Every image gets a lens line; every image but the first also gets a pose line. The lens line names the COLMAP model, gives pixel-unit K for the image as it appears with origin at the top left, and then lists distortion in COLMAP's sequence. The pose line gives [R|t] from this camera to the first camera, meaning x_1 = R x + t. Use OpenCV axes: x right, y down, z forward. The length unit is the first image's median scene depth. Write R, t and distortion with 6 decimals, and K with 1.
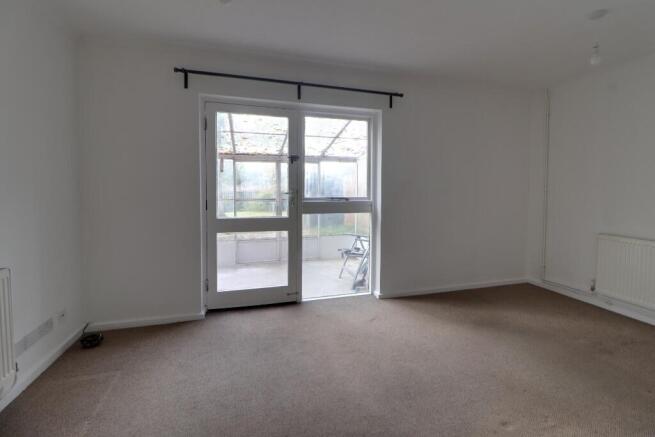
lens RADIAL K [[305.1, 0, 337.7], [0, 305.1, 198.3], [0, 0, 1]] dist [-0.020269, -0.000371]
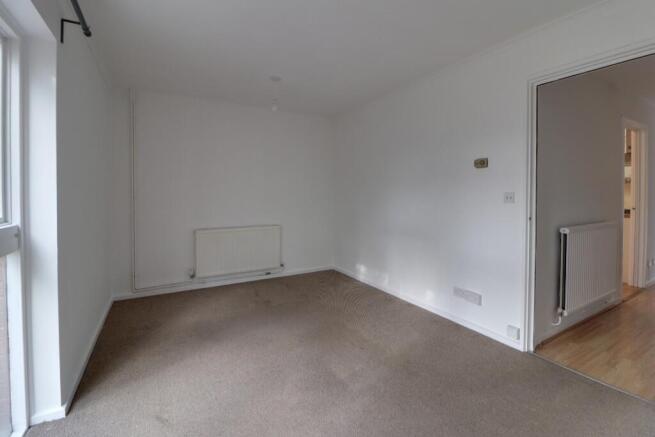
lens RADIAL K [[305.1, 0, 337.7], [0, 305.1, 198.3], [0, 0, 1]] dist [-0.020269, -0.000371]
pose [[-0.235164, -0.022083, 0.971705, -0.444366], [0.034103, 0.998939, 0.030955, -0.029403], [-0.971357, 0.040418, -0.234161, 0.669664]]
